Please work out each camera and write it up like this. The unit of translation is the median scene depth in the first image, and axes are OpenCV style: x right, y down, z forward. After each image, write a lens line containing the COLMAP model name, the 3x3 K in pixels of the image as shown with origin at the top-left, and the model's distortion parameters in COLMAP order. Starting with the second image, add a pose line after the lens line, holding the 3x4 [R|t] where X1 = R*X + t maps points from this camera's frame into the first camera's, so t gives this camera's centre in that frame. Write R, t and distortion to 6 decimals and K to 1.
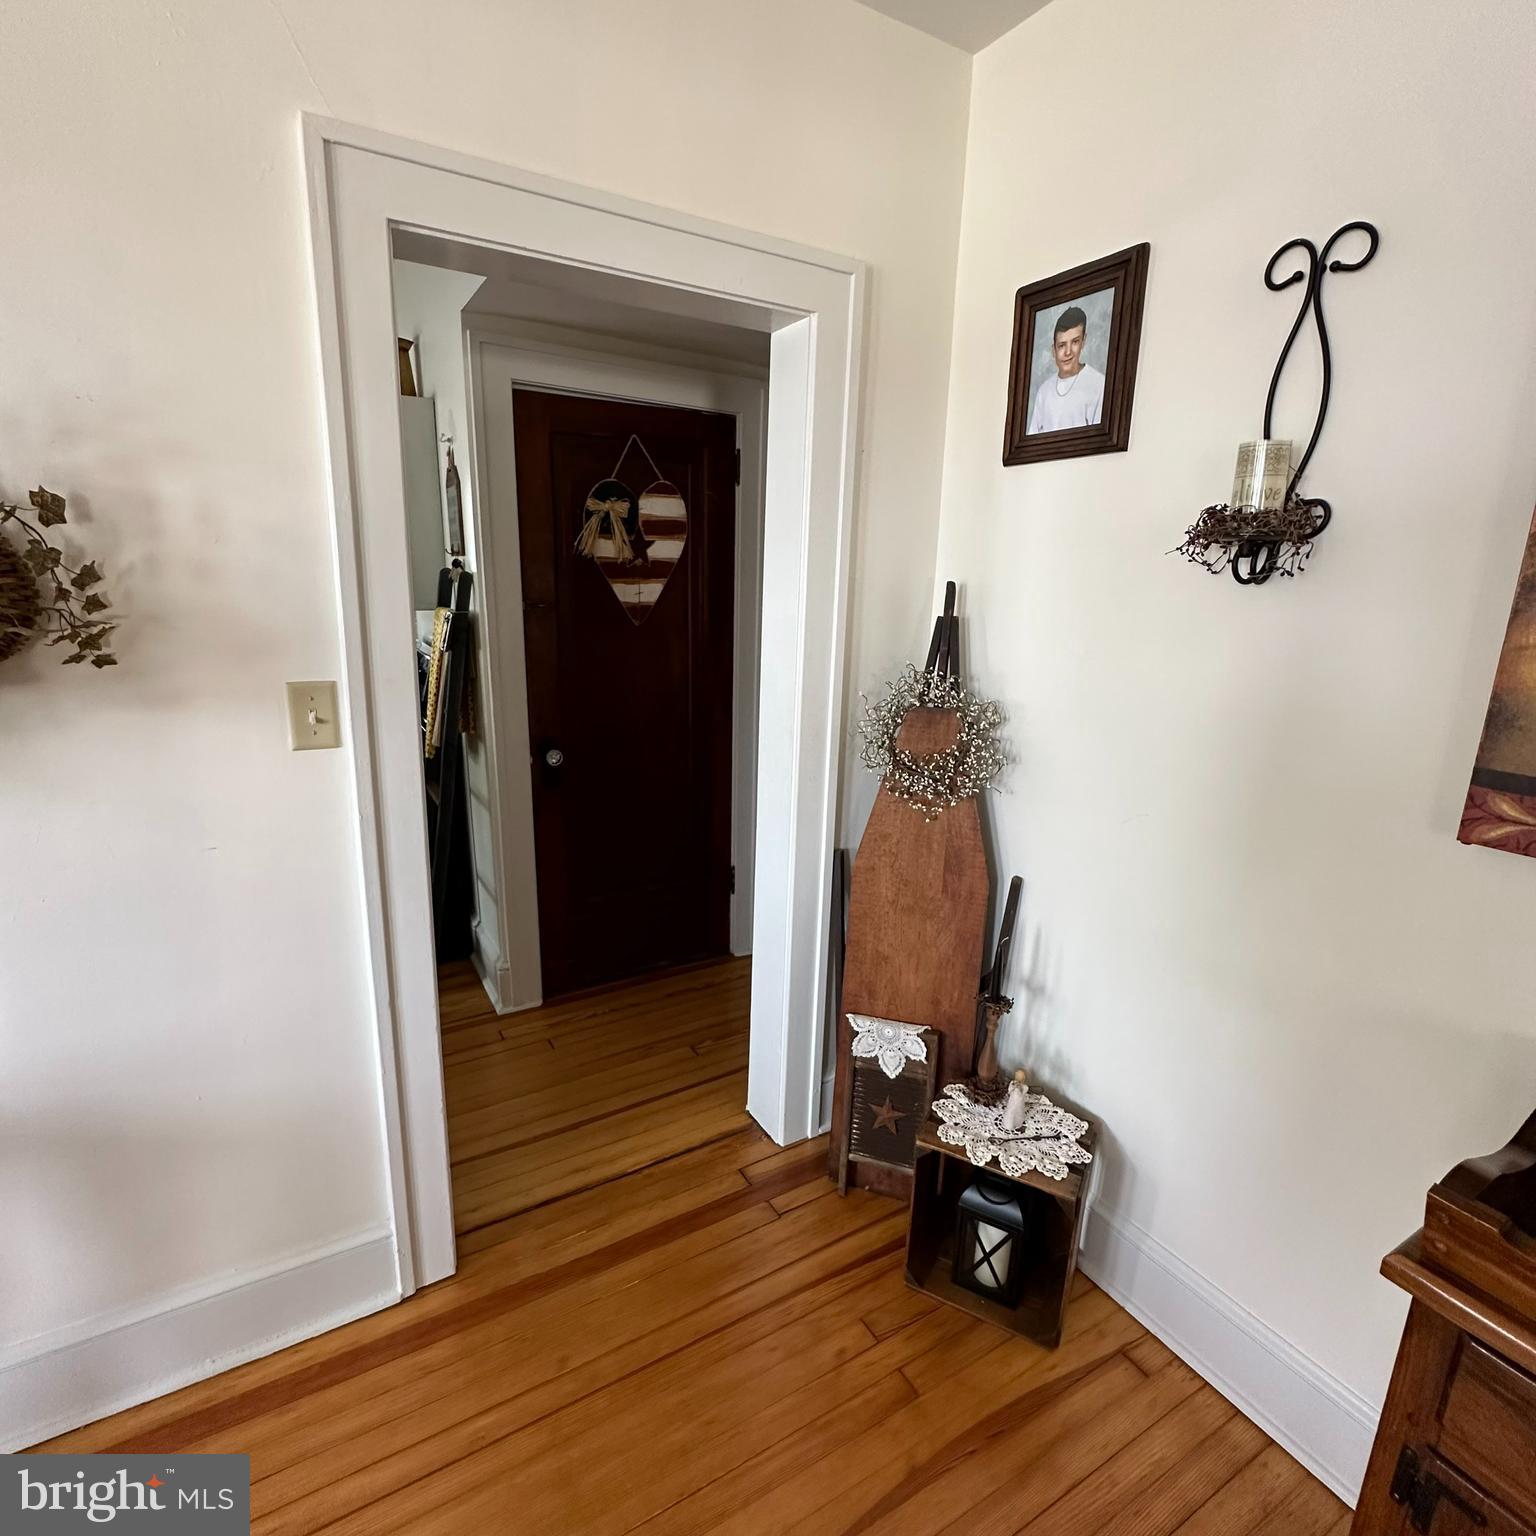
lens RADIAL K [[818.8, 0, 762.1], [0, 818.8, 764.8], [0, 0, 1]] dist [-0.001778, -0.001166]
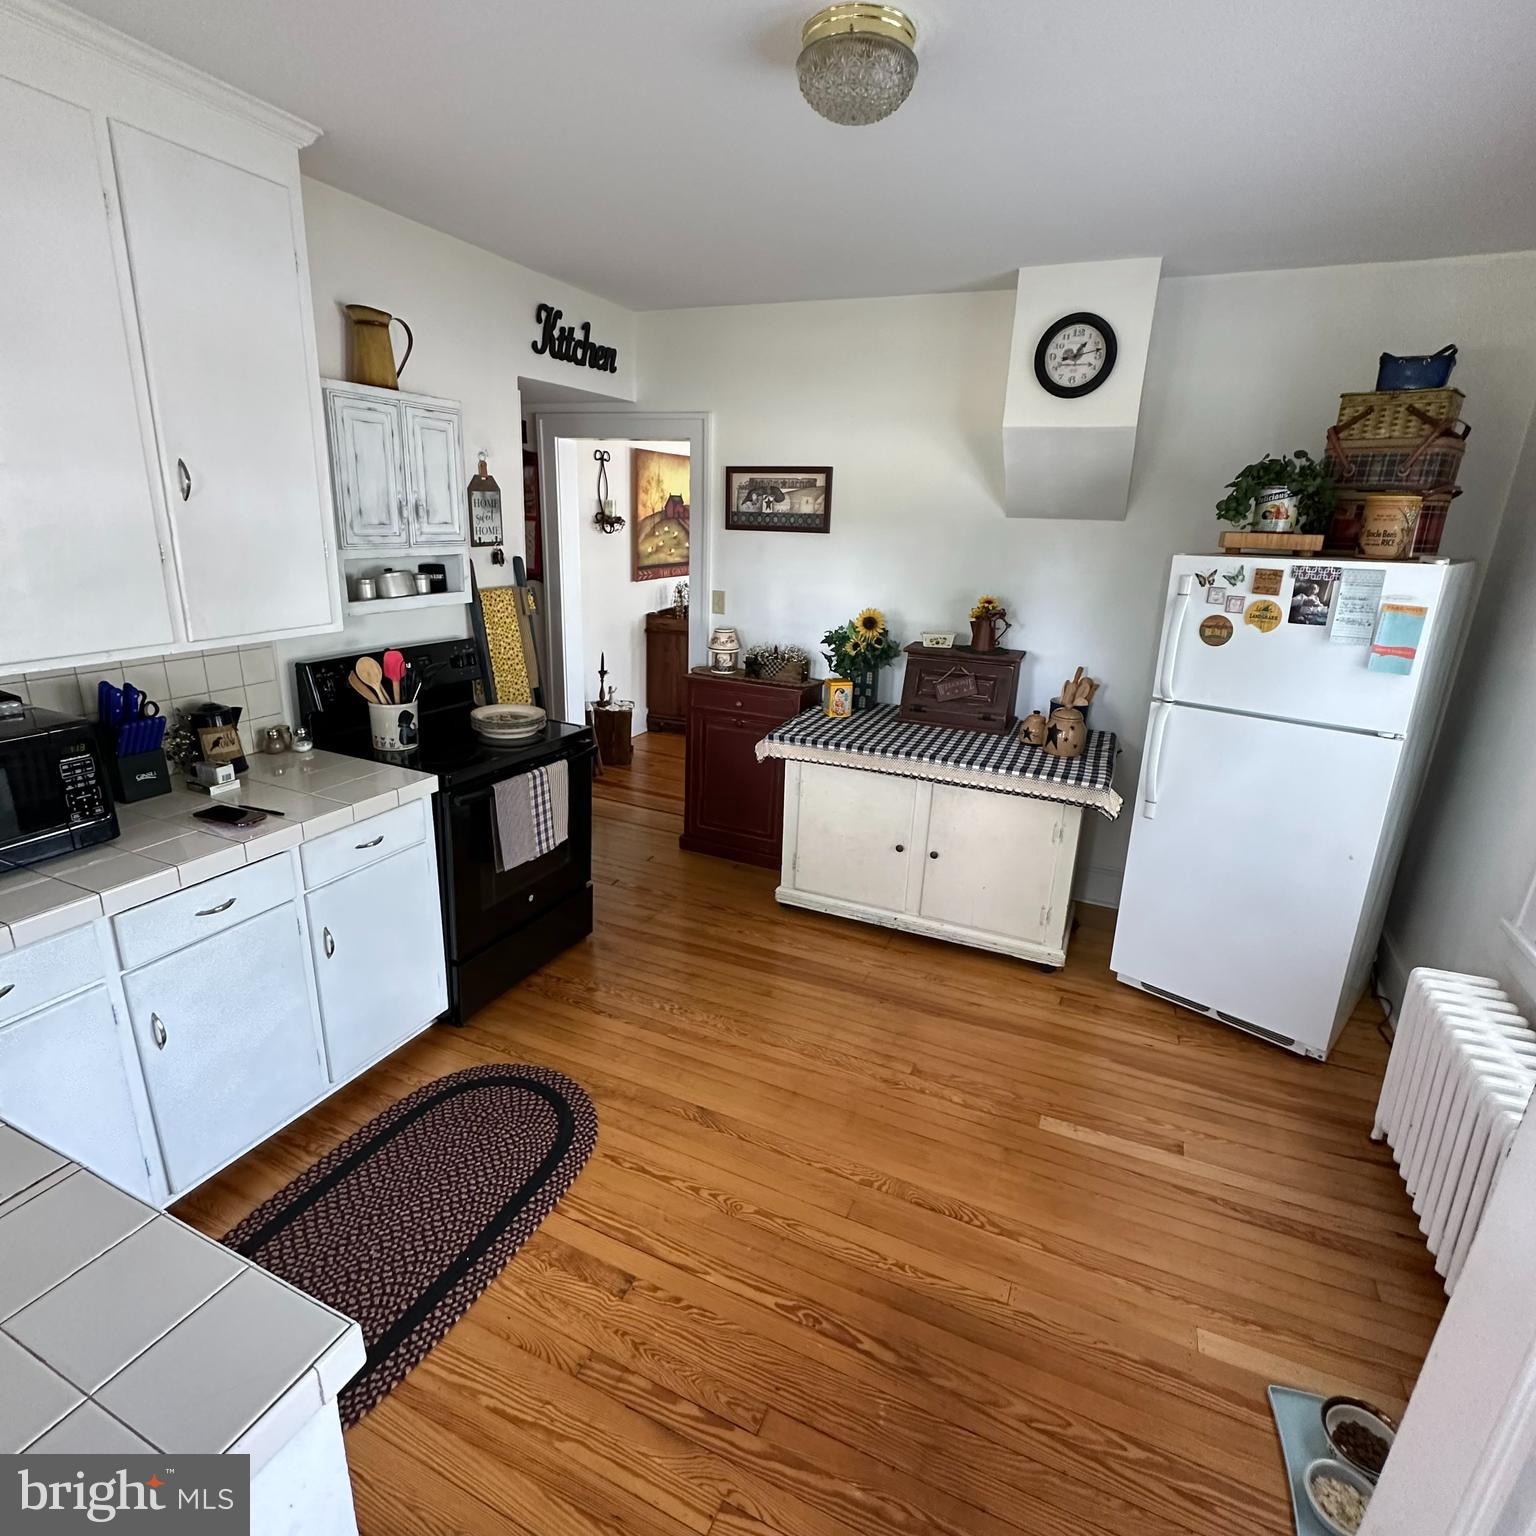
lens RADIAL K [[818.8, 0, 764.4], [0, 818.8, 769.4], [0, 0, 1]] dist [-0.001778, -0.001166]
pose [[-0.574572, -0.295089, 0.763407, -1.734166], [0.137820, 0.884539, 0.445641, -0.467344], [-0.806767, 0.361266, -0.467562, 1.416592]]
